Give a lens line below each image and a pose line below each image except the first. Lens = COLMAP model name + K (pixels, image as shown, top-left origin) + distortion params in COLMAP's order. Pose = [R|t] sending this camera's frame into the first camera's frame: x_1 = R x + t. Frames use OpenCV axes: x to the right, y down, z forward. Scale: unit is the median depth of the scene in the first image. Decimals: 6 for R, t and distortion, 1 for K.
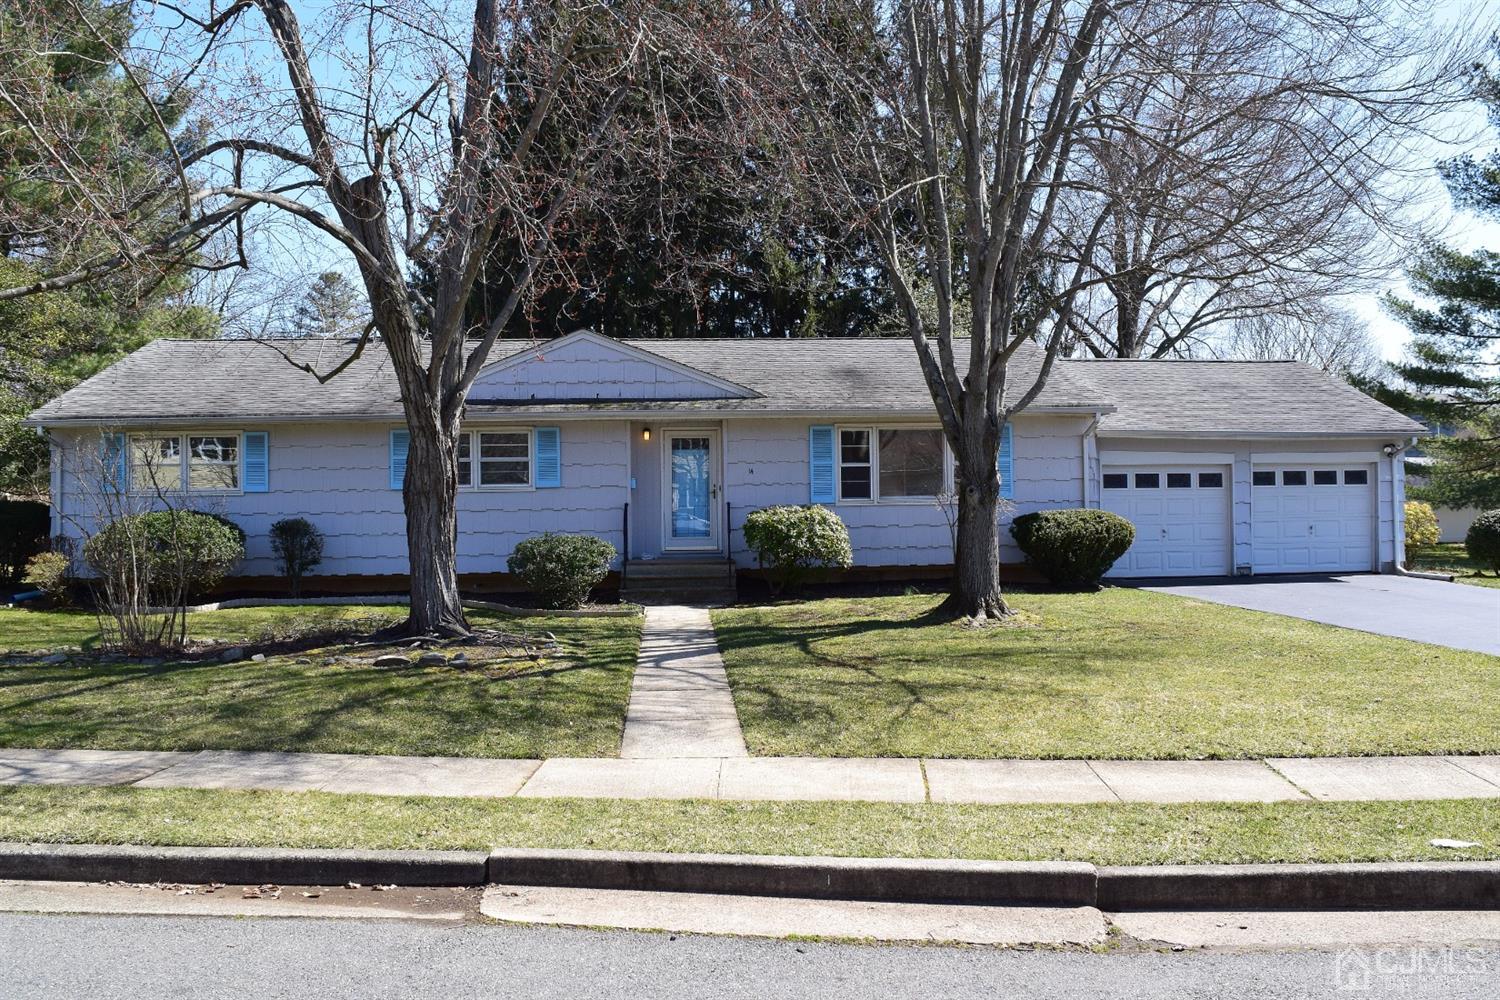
lens RADIAL K [[1178.4, 0, 750.0], [0, 1178.4, 500.0], [0, 0, 1]] dist [-0.097773, 0.010213]
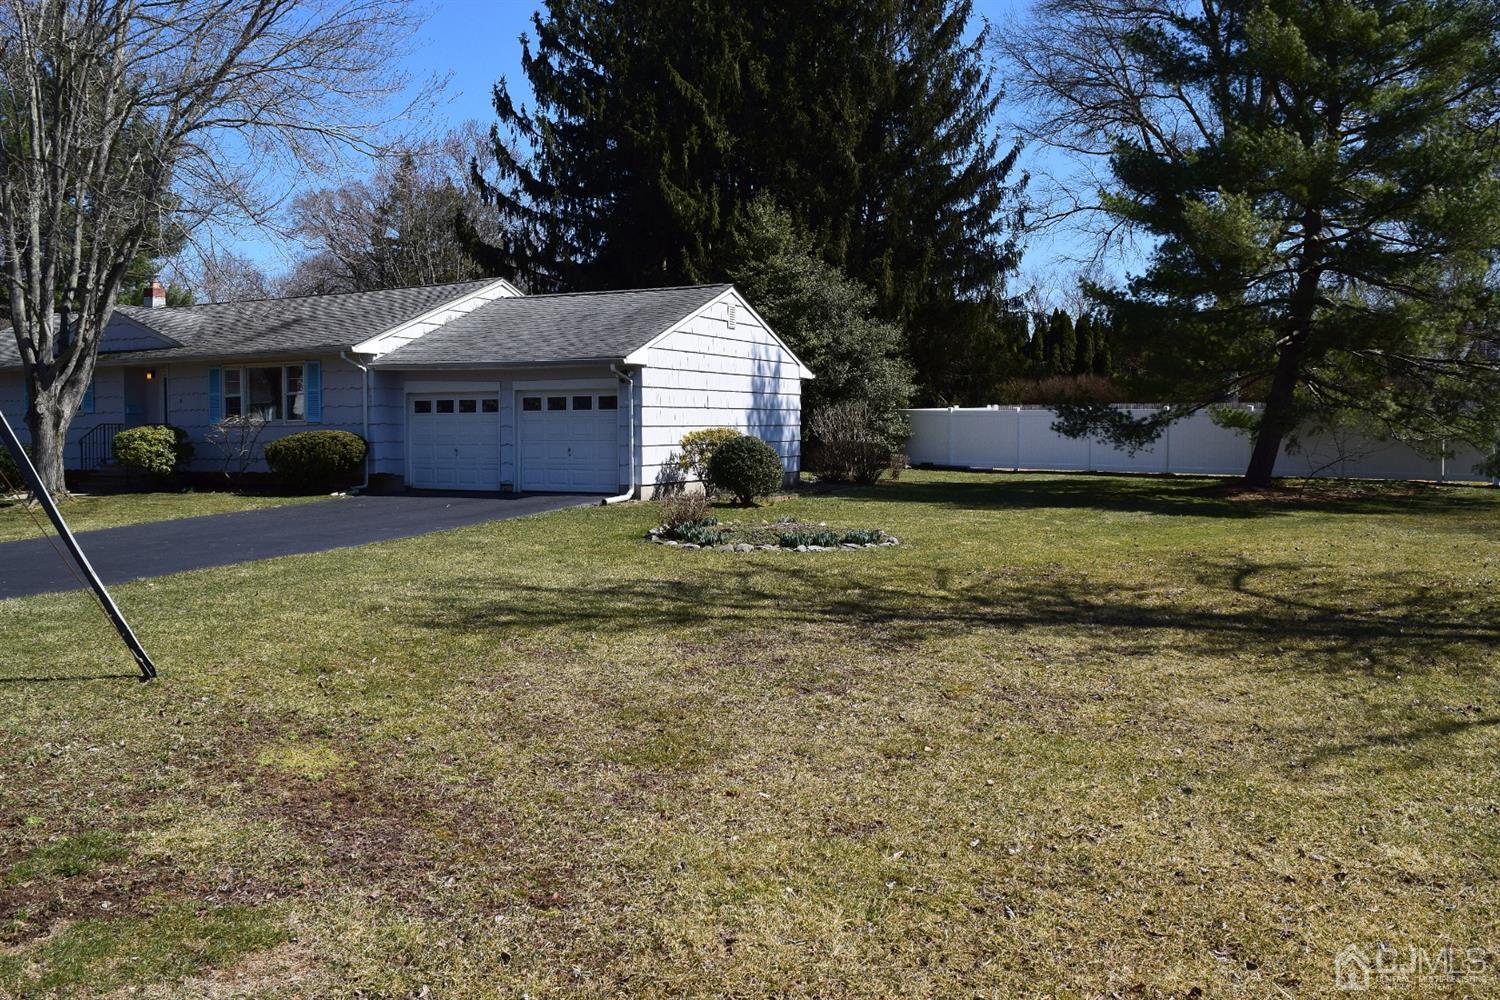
lens RADIAL K [[1205.8, 0, 750.0], [0, 1205.8, 500.0], [0, 0, 1]] dist [-0.092215, 0.010904]
pose [[0.864343, 0.041355, -0.501199, 1.315013], [-0.005072, 0.997279, 0.073541, -0.014245], [0.502877, -0.061022, 0.862201, 0.143569]]
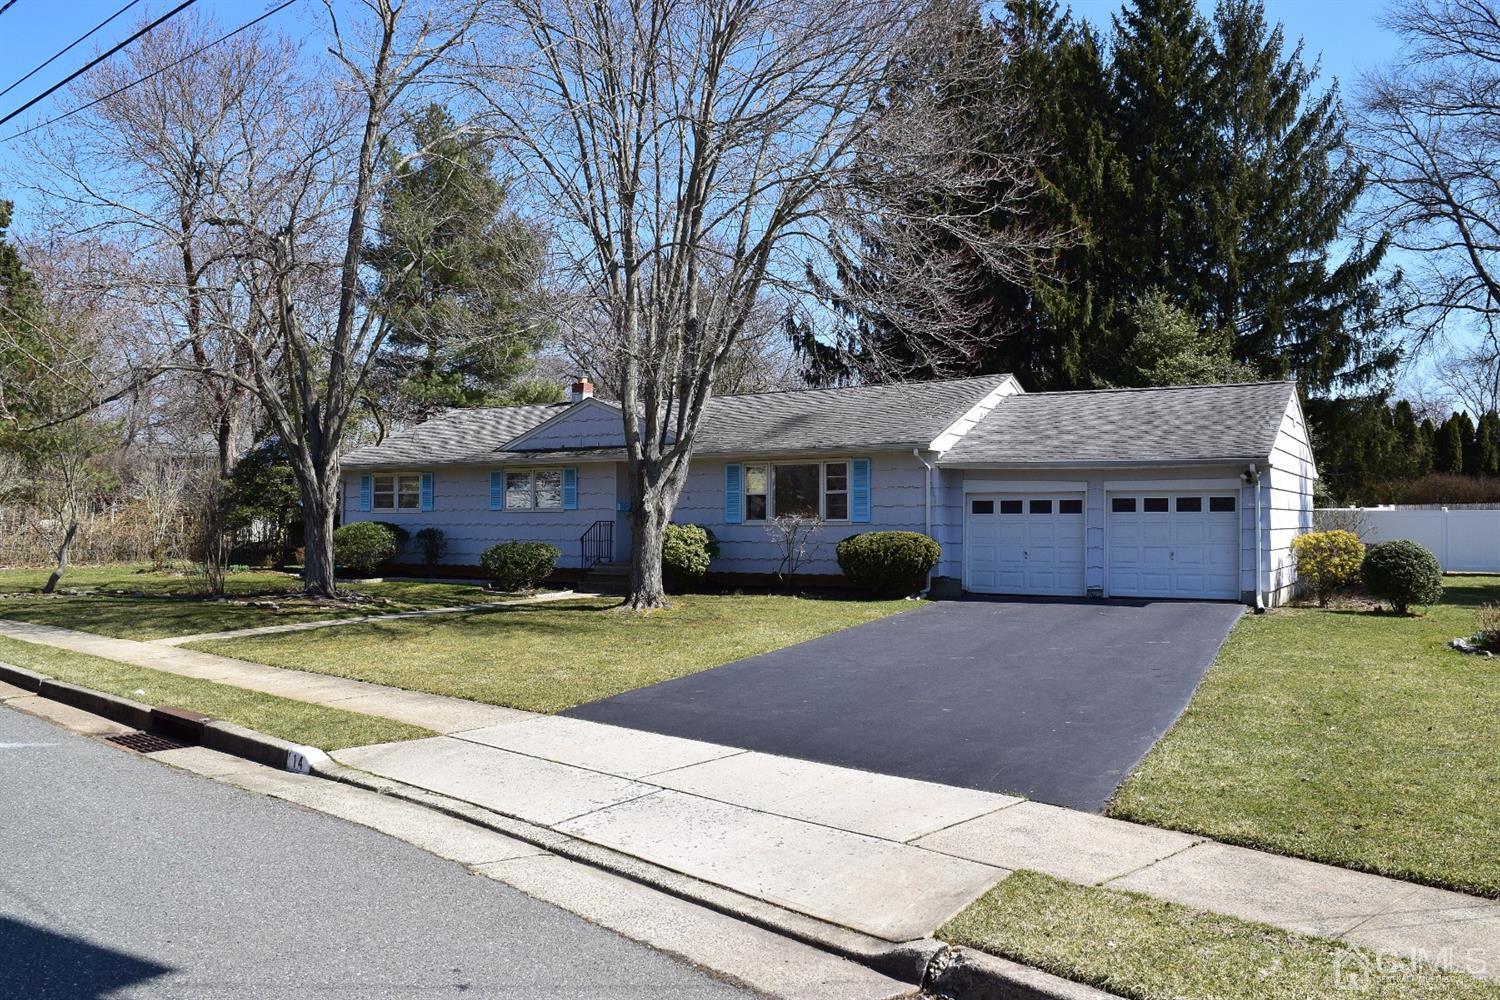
lens RADIAL K [[1178.4, 0, 750.0], [0, 1178.4, 500.0], [0, 0, 1]] dist [-0.097773, 0.010213]
pose [[0.805962, 0.003137, -0.591958, 0.875507], [-0.008309, 0.999947, -0.006014, -0.015902], [0.591908, 0.009766, 0.805946, -0.034909]]
